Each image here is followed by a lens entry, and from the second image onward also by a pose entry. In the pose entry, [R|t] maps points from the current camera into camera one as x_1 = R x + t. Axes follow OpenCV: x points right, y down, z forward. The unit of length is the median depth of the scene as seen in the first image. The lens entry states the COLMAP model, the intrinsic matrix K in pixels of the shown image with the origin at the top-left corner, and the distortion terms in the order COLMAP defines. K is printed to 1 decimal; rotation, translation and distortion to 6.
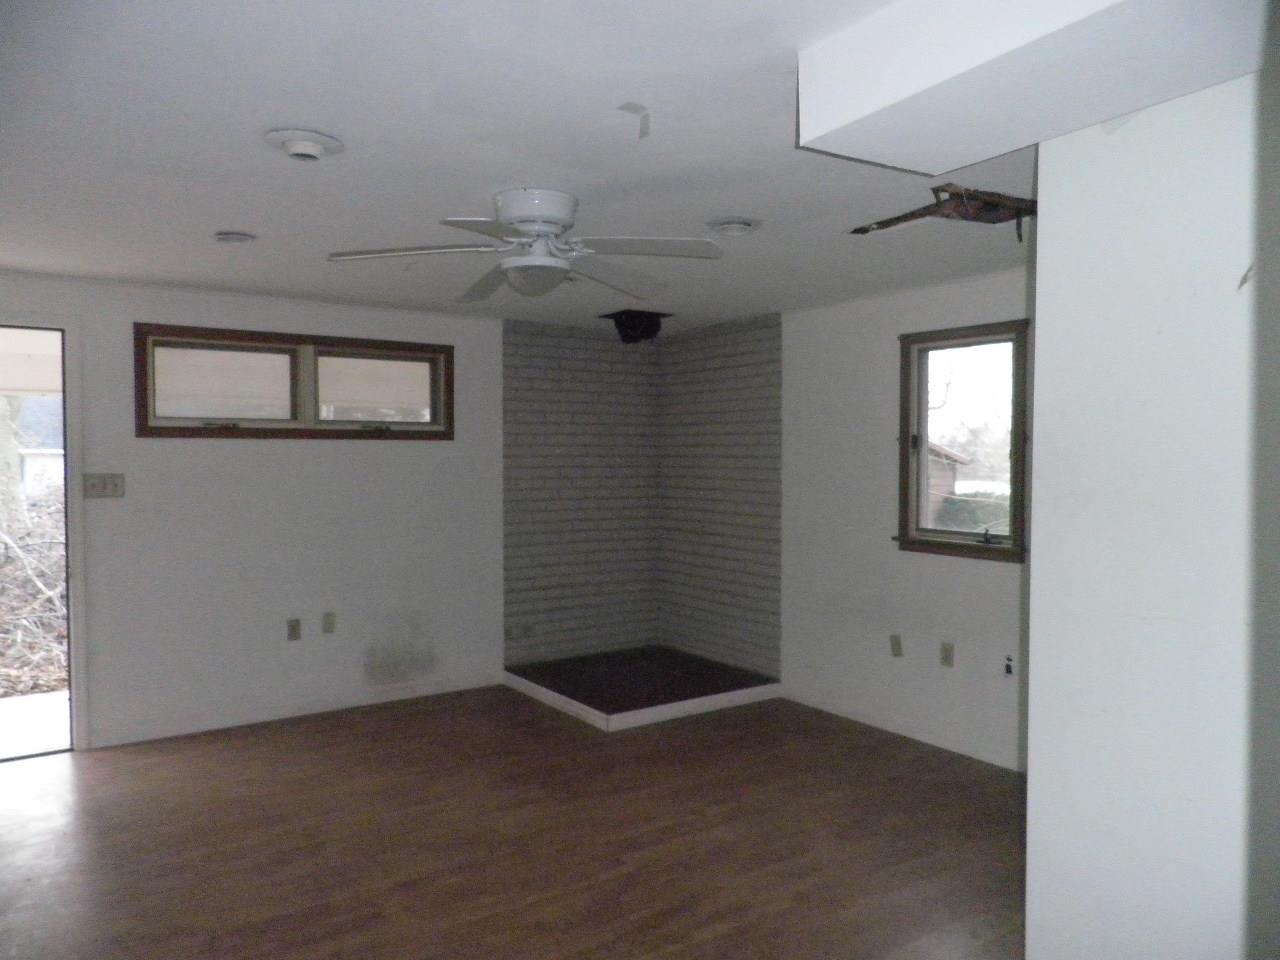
lens RADIAL K [[904.9, 0, 640.0], [0, 904.9, 480.0], [0, 0, 1]] dist [0.033797, -0.082104]
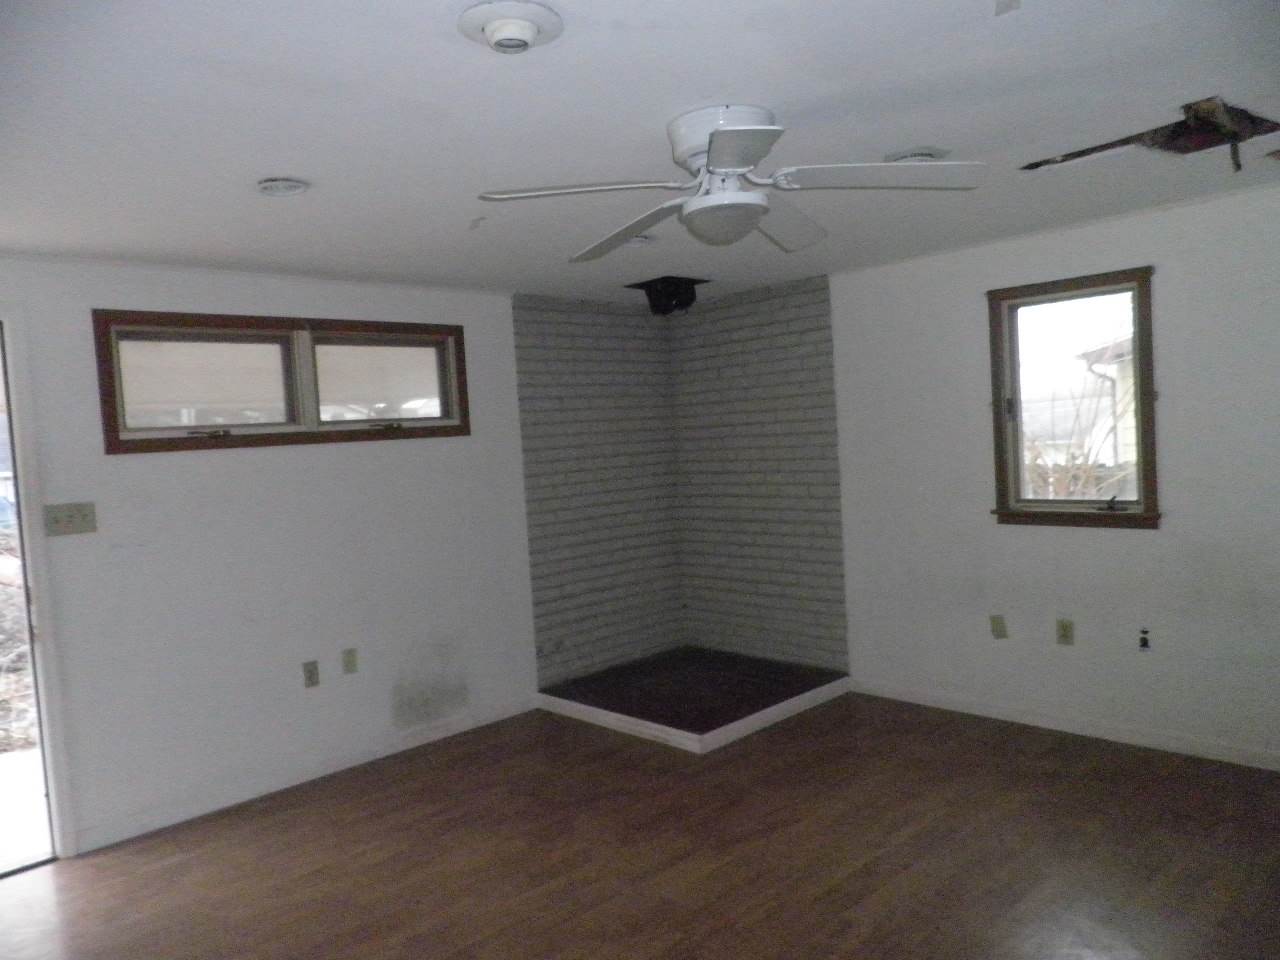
lens RADIAL K [[898.8, 0, 640.0], [0, 898.8, 480.0], [0, 0, 1]] dist [-0.006912, -0.002223]
pose [[0.985742, -0.067990, 0.153918, -0.196341], [0.065136, 0.997599, 0.023516, -0.012109], [-0.155147, -0.013155, 0.987804, 0.139687]]
